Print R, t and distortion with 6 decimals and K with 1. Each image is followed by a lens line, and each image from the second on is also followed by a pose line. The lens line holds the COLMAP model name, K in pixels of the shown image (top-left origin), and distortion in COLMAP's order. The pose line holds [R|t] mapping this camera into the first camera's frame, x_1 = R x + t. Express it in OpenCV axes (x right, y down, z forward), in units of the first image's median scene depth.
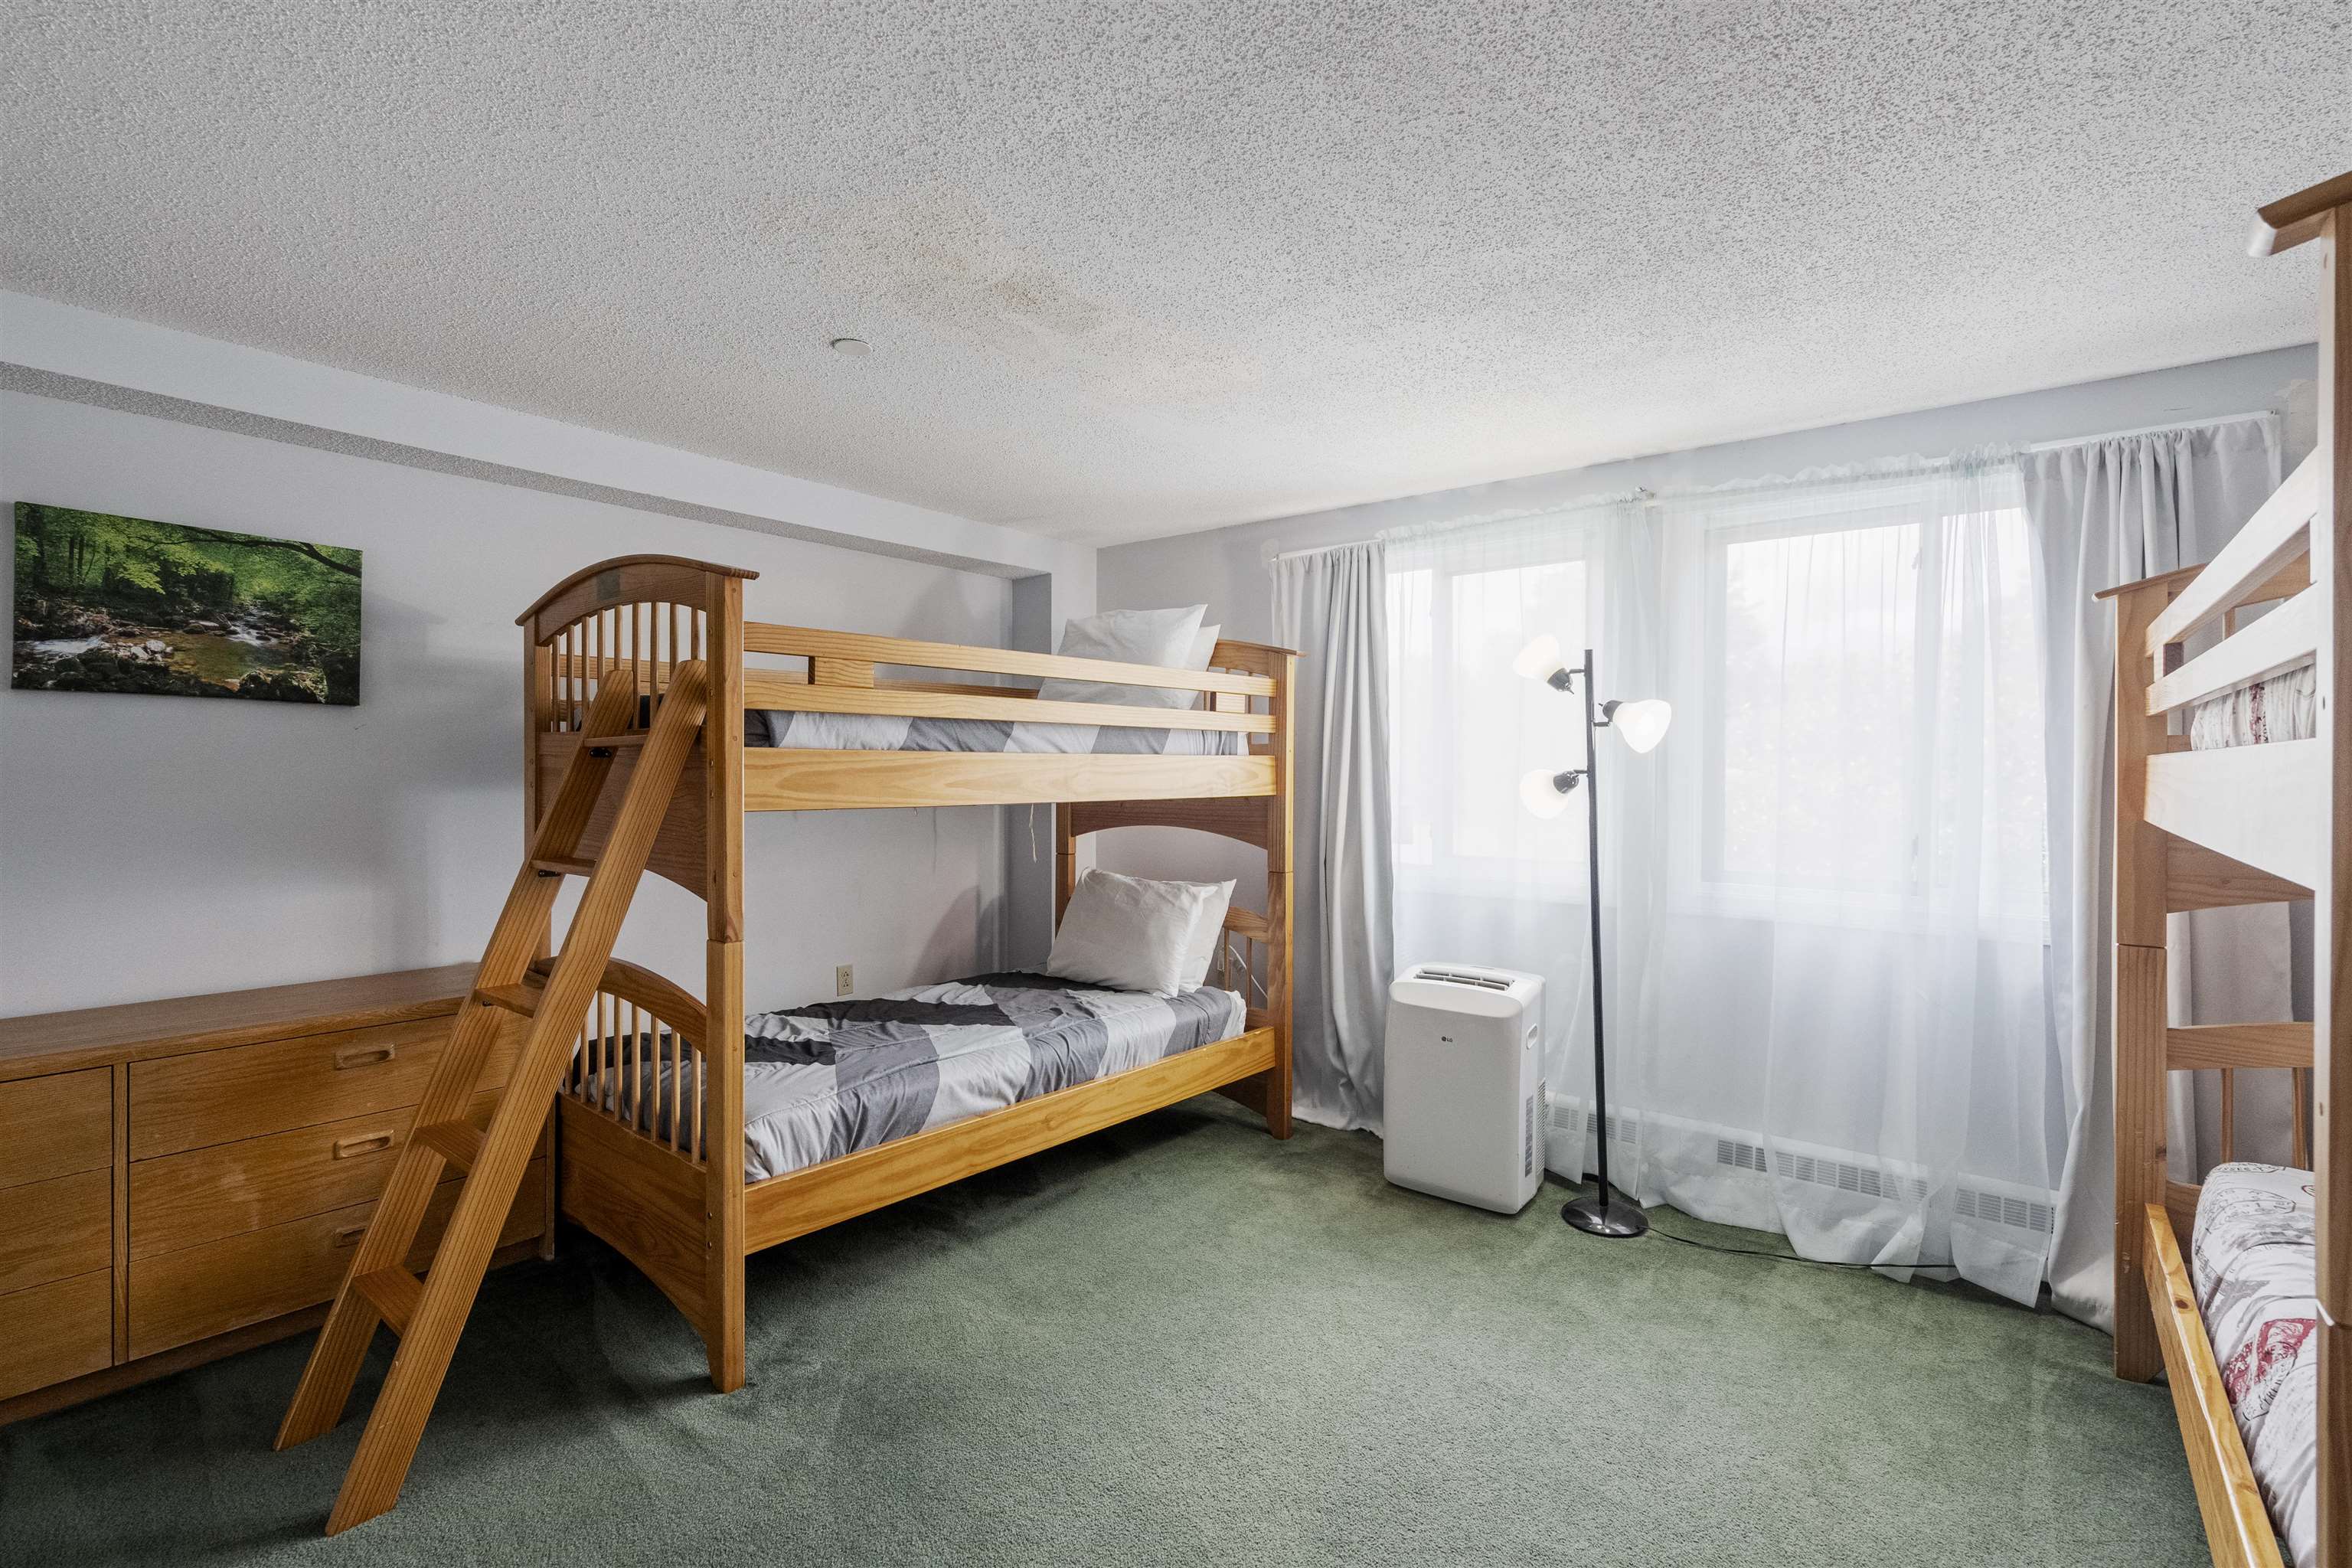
lens RADIAL K [[1067.5, 0, 1169.1], [0, 1067.5, 770.5], [0, 0, 1]] dist [0.004076, -0.000107]
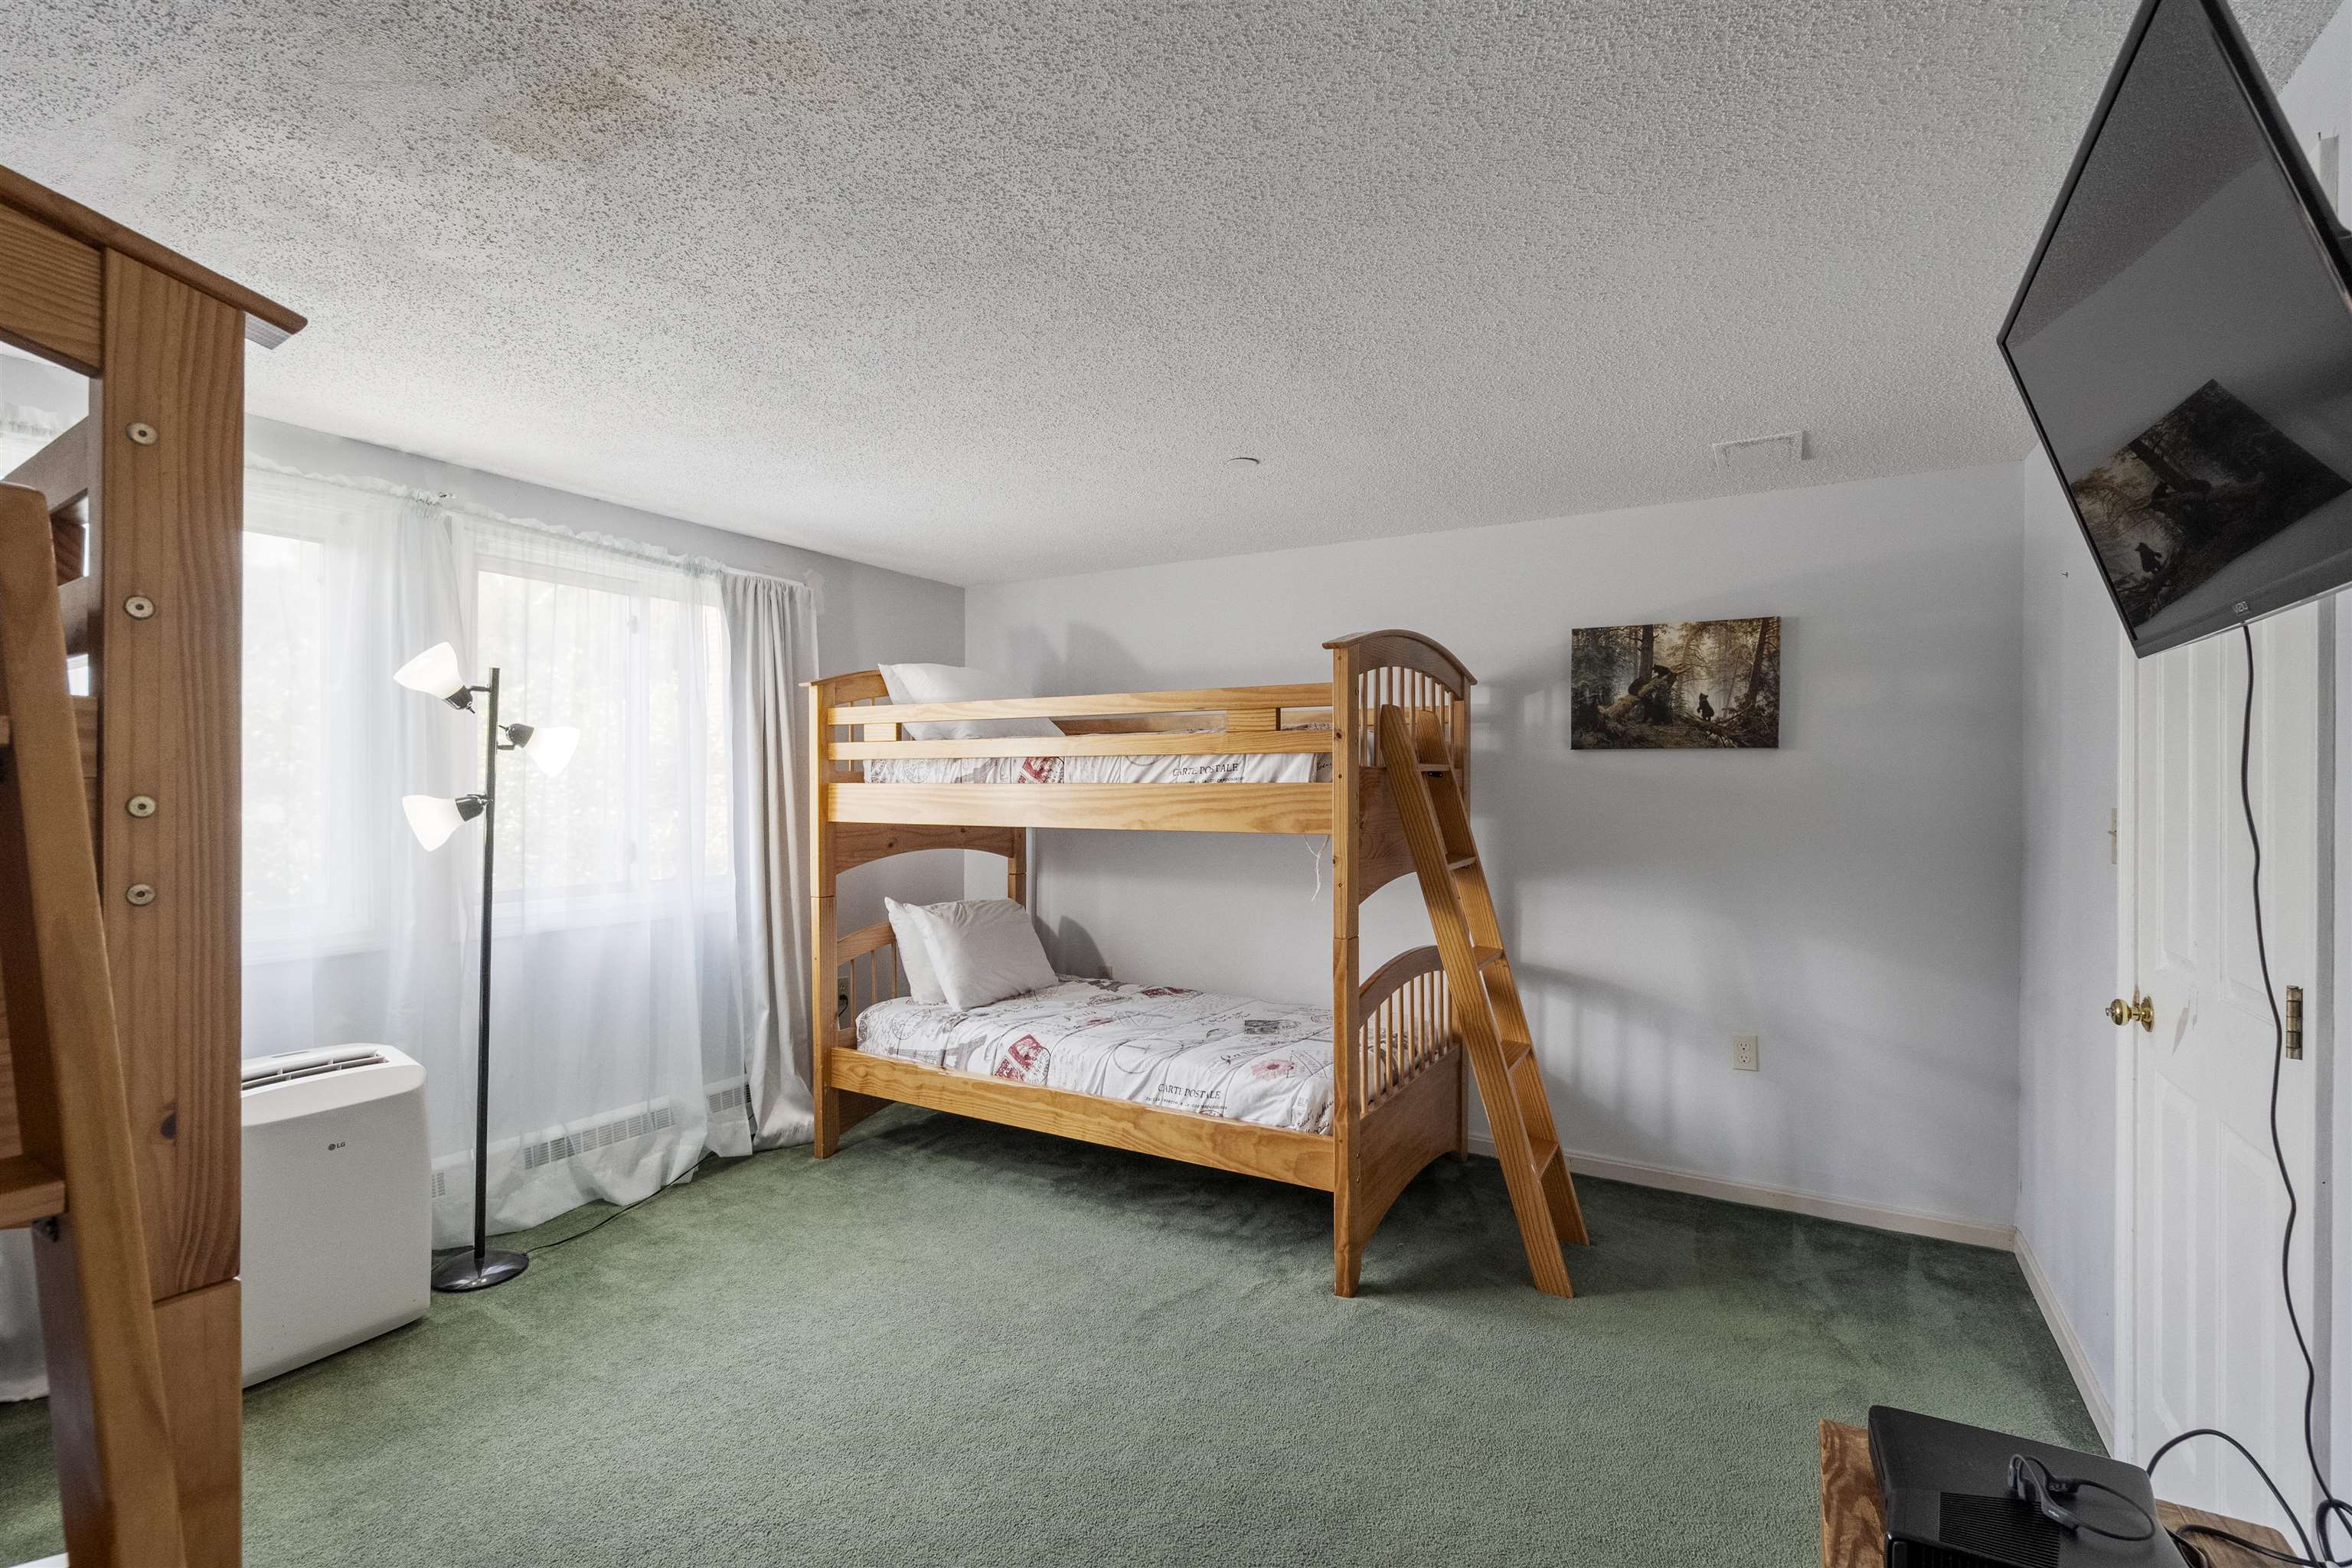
lens RADIAL K [[1067.5, 0, 1169.1], [0, 1067.5, 770.5], [0, 0, 1]] dist [0.004076, -0.000107]
pose [[-0.143772, 0.009661, 0.989564, -0.664988], [0.004008, 0.999950, -0.009180, -0.011463], [-0.989603, 0.002647, -0.143804, 0.574349]]
